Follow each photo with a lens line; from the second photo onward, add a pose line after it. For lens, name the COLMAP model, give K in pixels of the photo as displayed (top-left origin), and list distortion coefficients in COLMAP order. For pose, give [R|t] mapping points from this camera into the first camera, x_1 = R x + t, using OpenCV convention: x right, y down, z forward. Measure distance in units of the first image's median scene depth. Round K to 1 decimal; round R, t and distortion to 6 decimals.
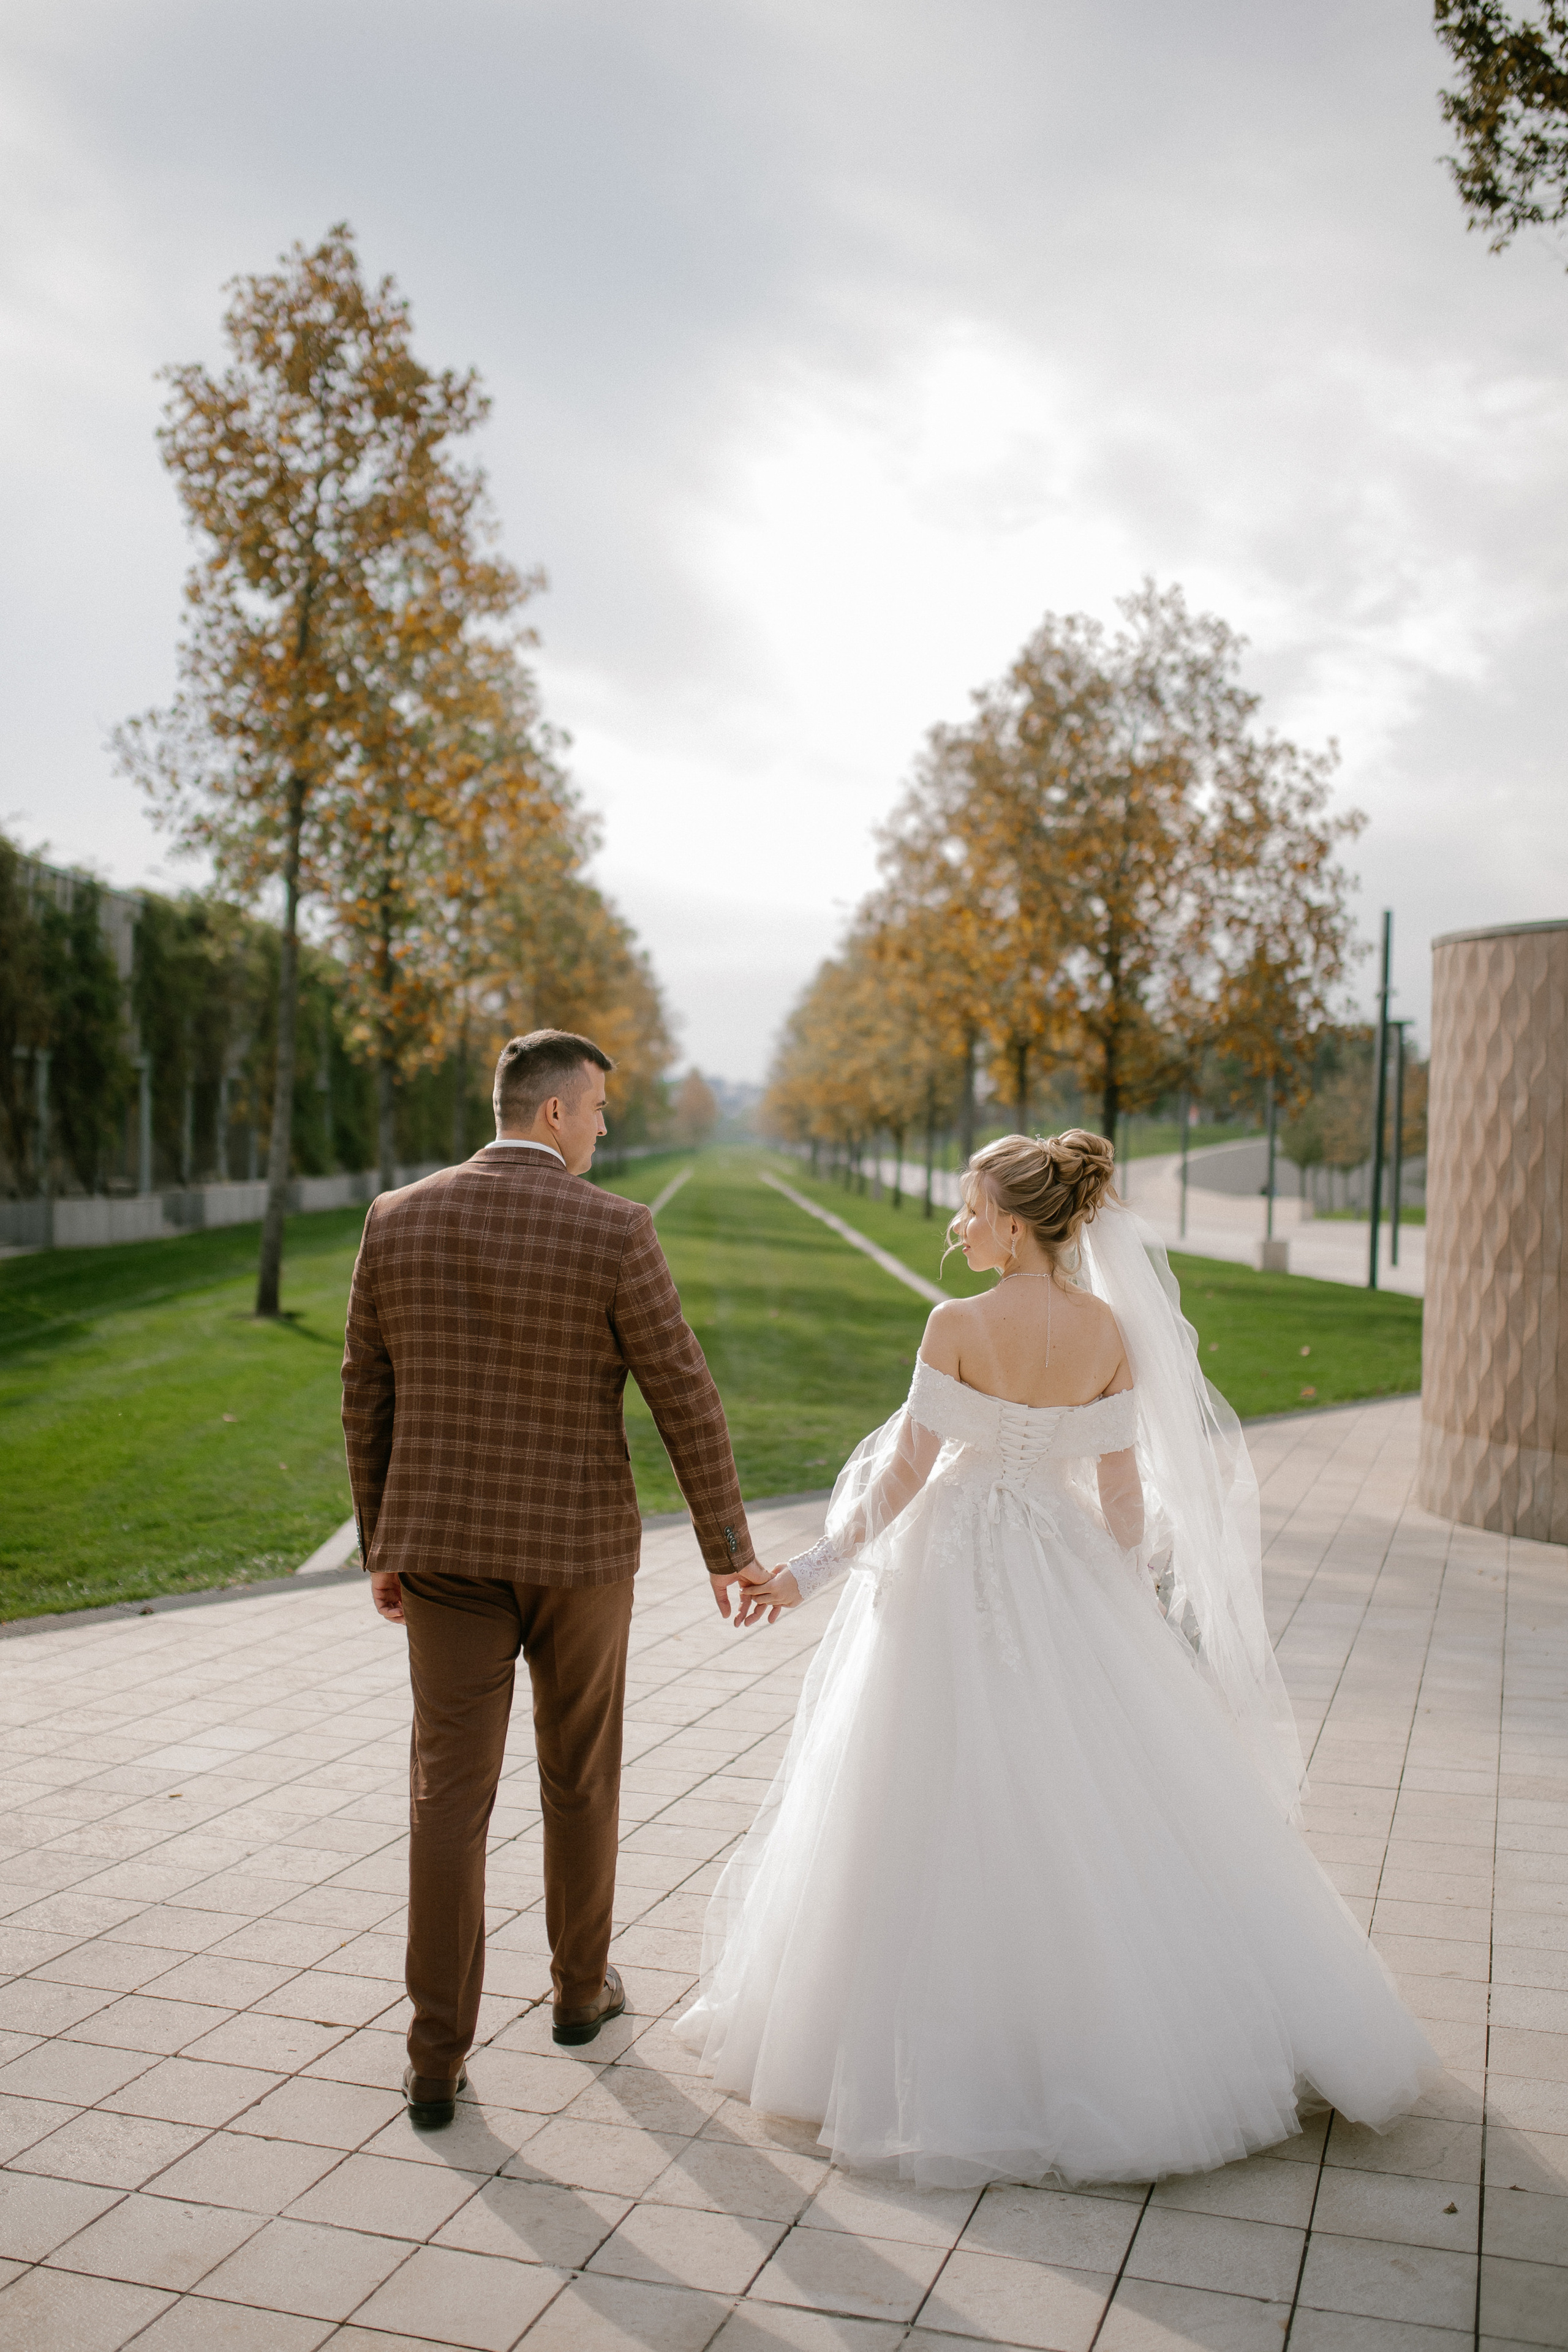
lens RADIAL K [[2457.1, 0, 778.7], [0, 2457.1, 1150.4], [0, 0, 1]] dist [-0.014573, 0.000000]
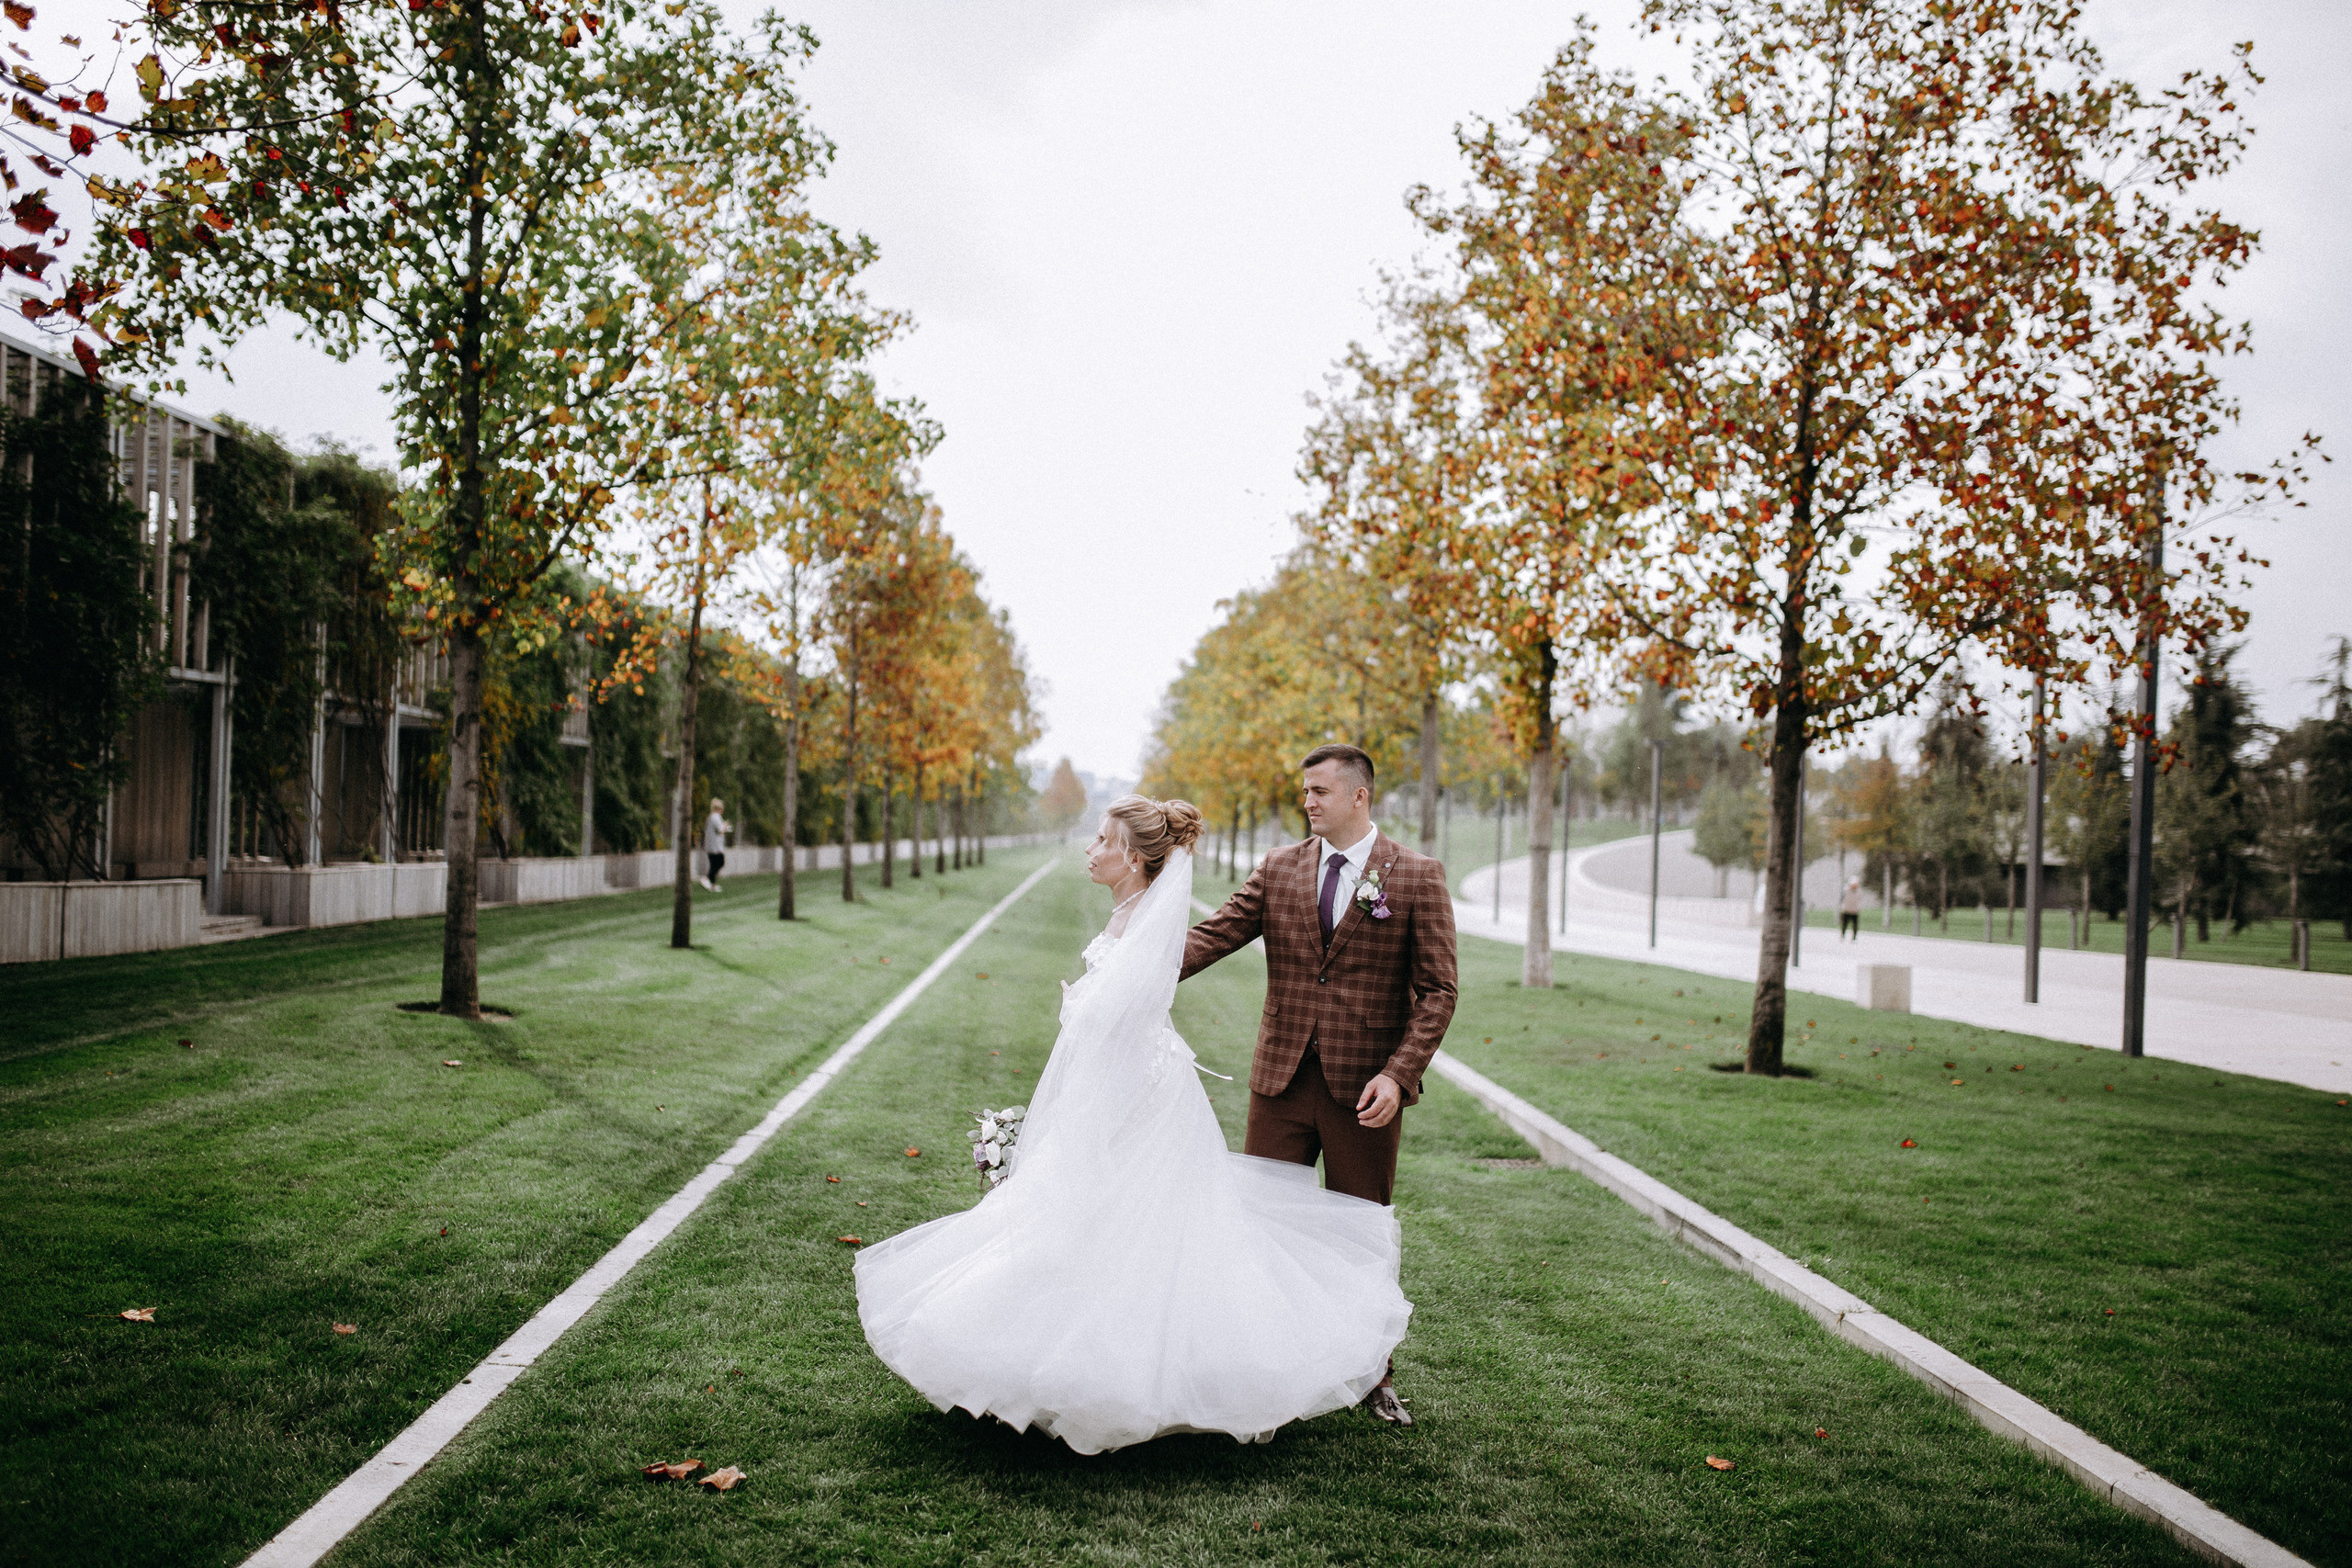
lens RADIAL K [[2402.3, 0, 1192.1], [0, 2402.3, 777.3], [0, 0, 1]] dist [-0.011682, 0.000000]
pose [[0.999665, 0.015323, 0.020881, -0.011495], [-0.014711, 0.999466, -0.029184, 0.009034], [-0.021317, 0.028867, 0.999356, 0.506142]]
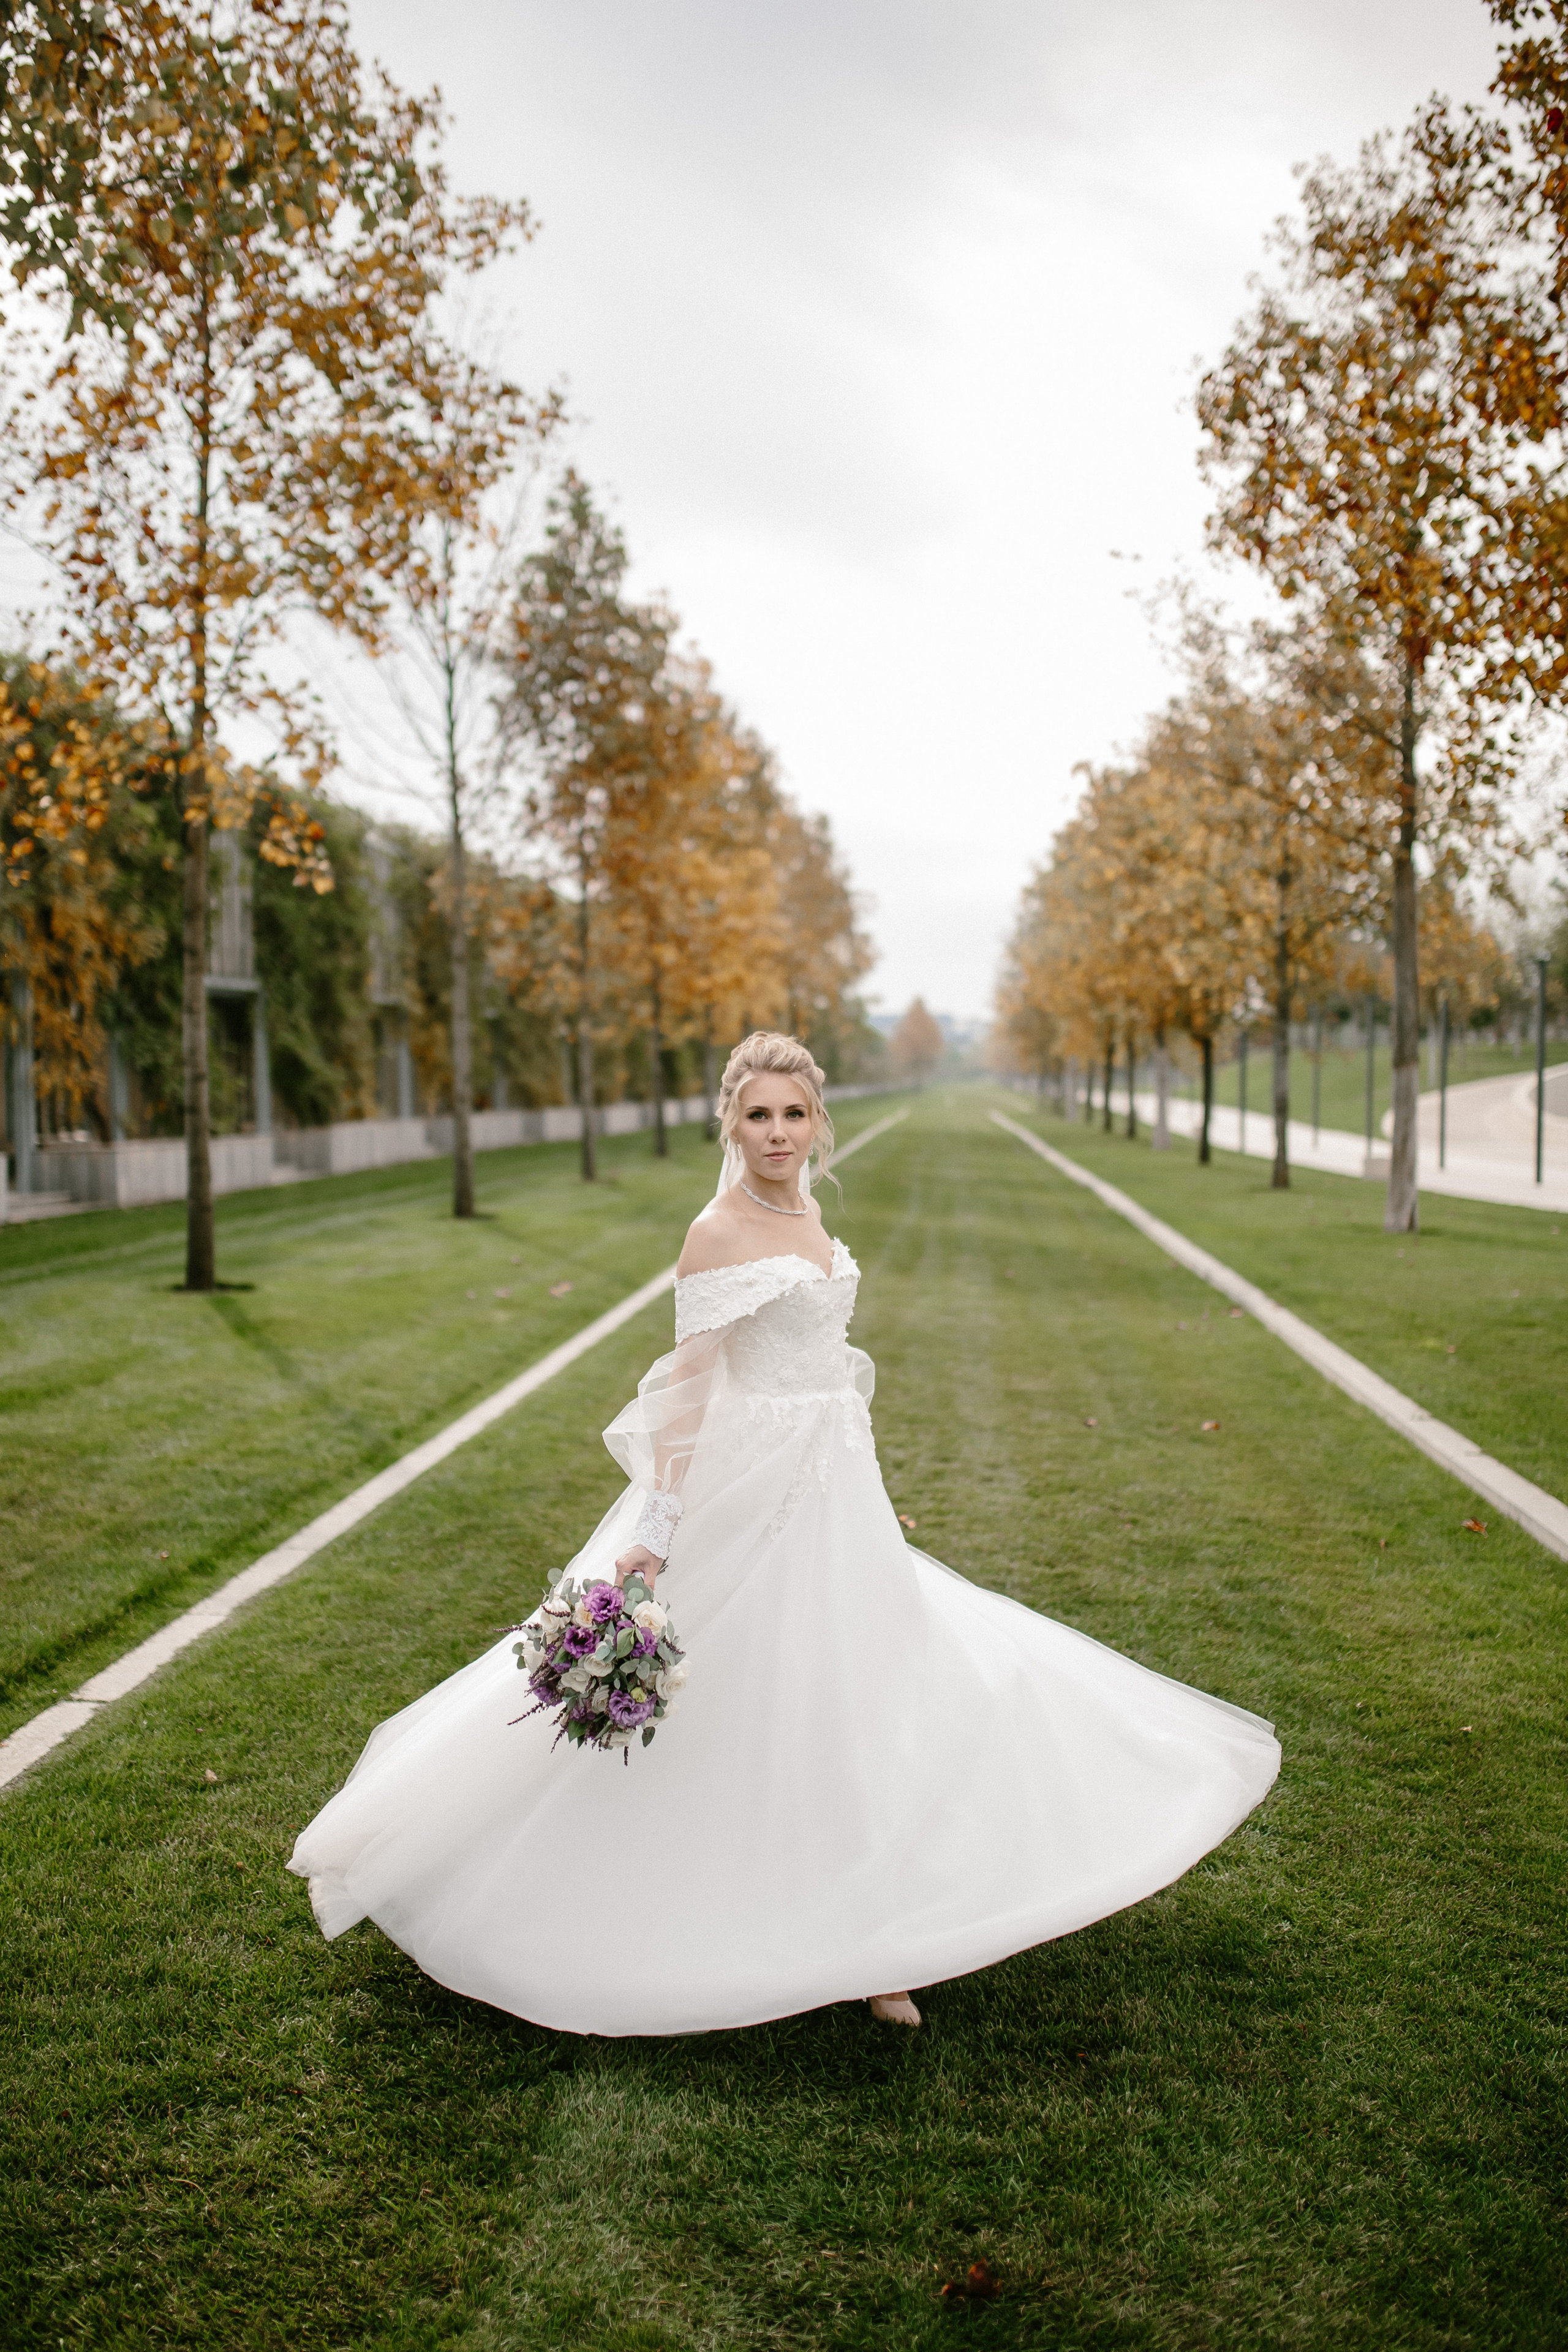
lens RADIAL K [[2470.3, 0, 785.7], [0, 2470.3, 1188.9], [0, 0, 1]] dist [0.042577, 0.000000]
pose [[0.995697, -0.021382, -0.090163, -0.000445], [0.024925, 0.998953, 0.038363, 0.008072], [0.089248, -0.040446, 0.995188, 0.826629]]
